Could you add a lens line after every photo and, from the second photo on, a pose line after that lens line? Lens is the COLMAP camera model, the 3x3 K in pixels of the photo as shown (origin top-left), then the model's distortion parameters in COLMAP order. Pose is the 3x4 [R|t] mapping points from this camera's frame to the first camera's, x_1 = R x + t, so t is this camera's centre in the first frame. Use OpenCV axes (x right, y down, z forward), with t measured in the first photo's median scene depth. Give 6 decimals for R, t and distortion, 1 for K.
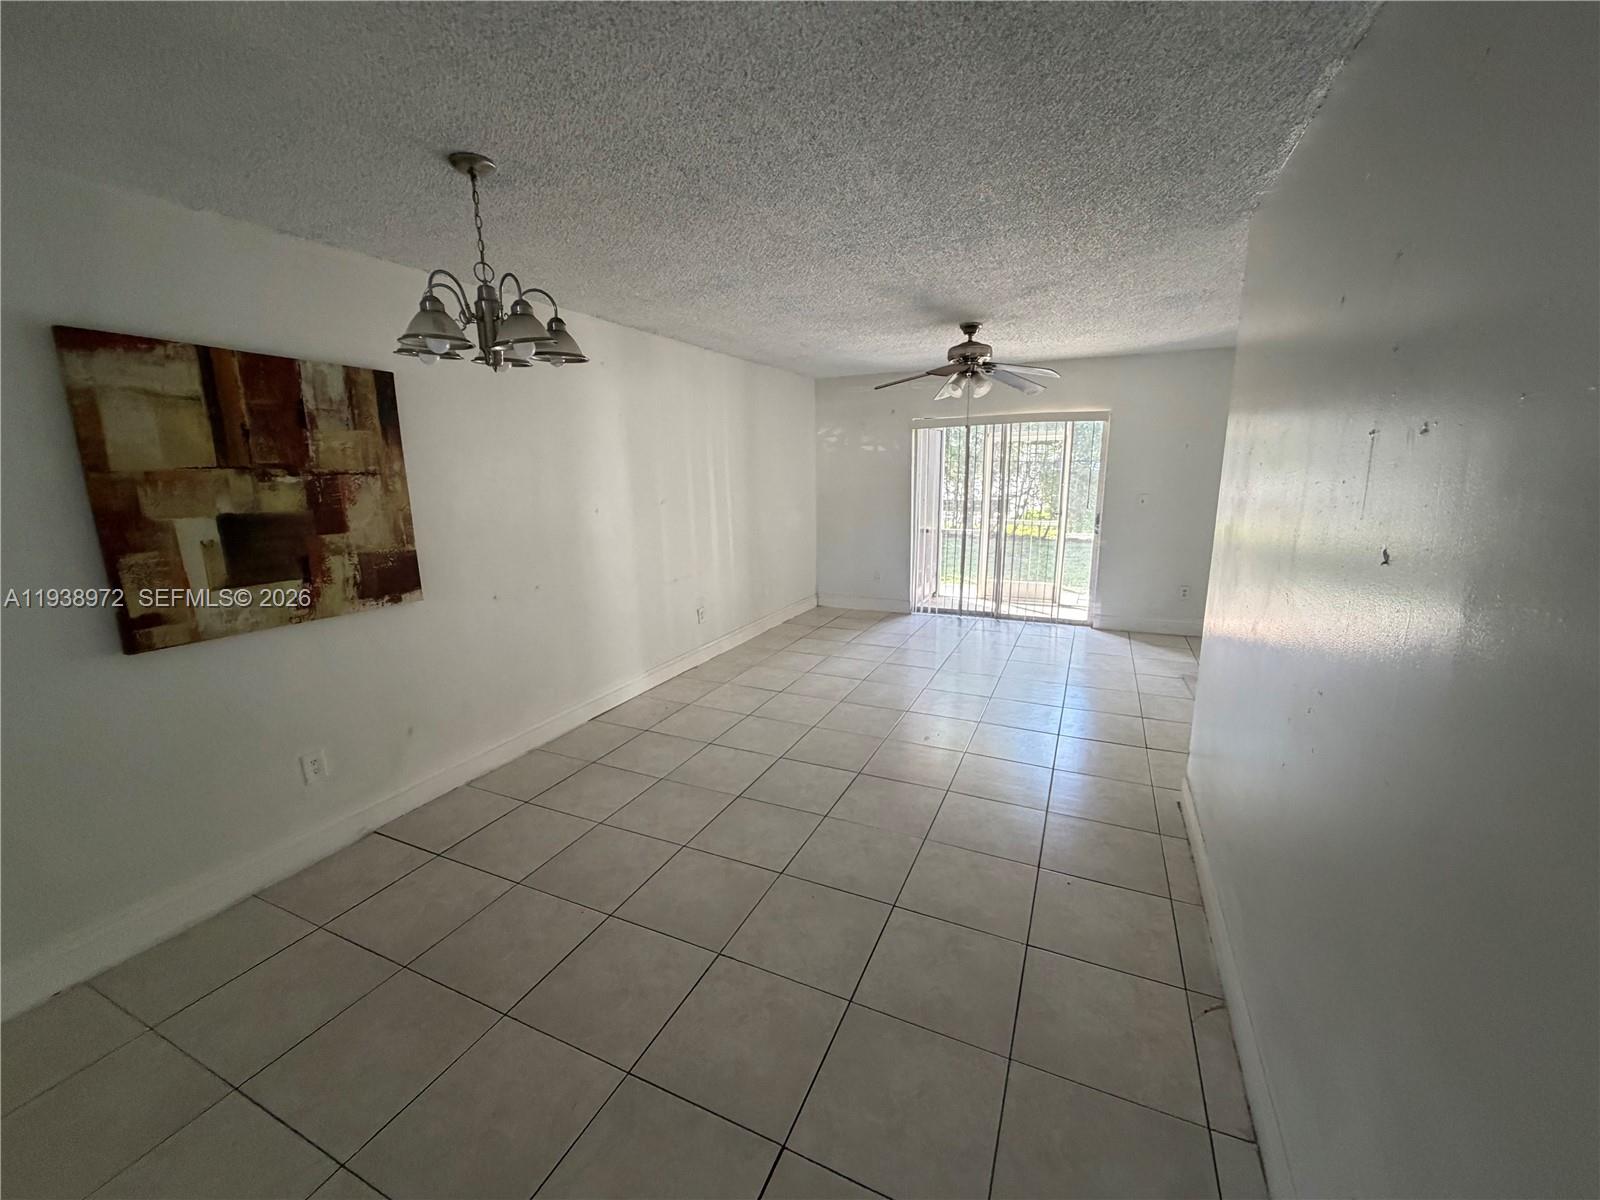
lens RADIAL K [[642.6, 0, 793.8], [0, 642.6, 595.8], [0, 0, 1]] dist [0.000961, 0.000008]
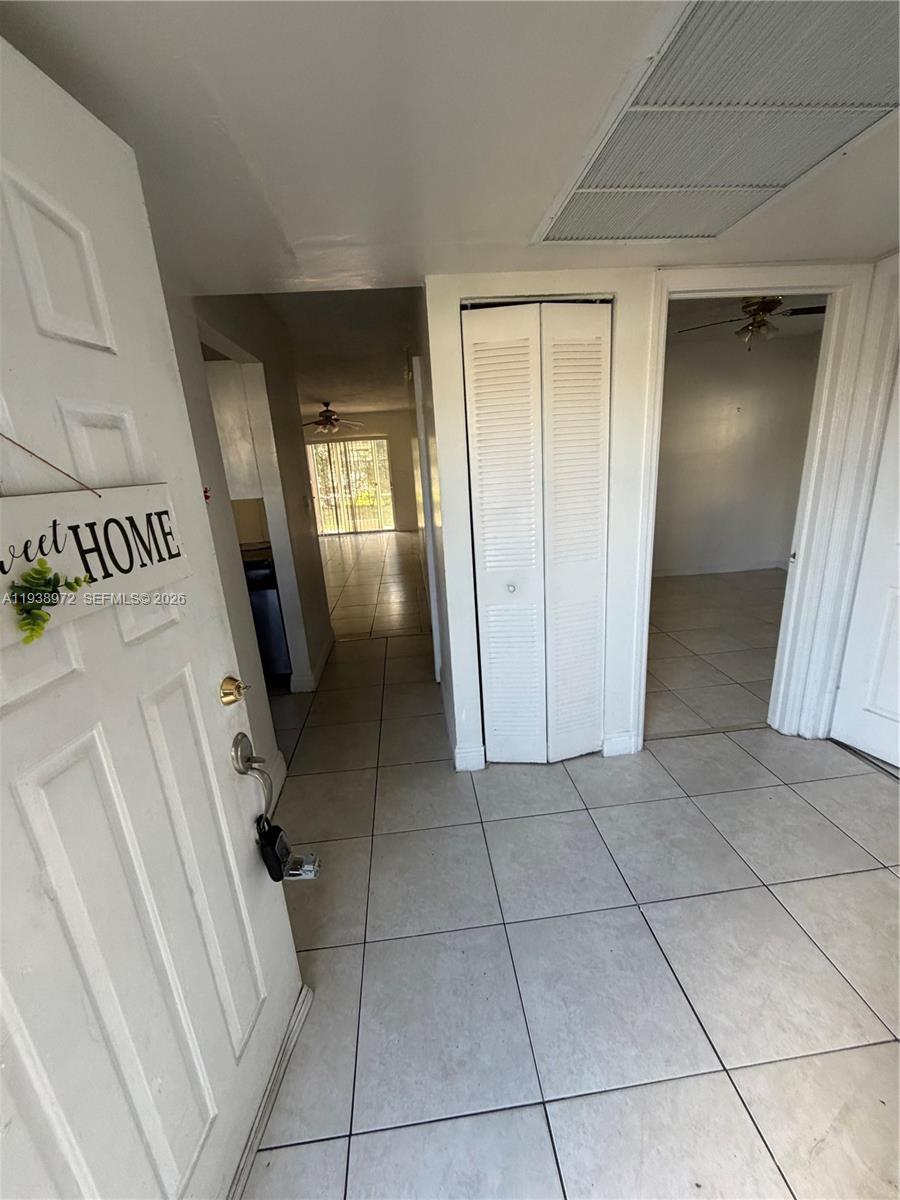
lens RADIAL K [[482.0, 0, 451.3], [0, 482.0, 603.0], [0, 0, 1]] dist [0.000961, 0.000008]
pose [[0.861059, -0.184301, 0.473931, -0.228679], [0.149381, 0.982564, 0.110696, 0.137557], [-0.486069, -0.024519, 0.873576, -0.599470]]
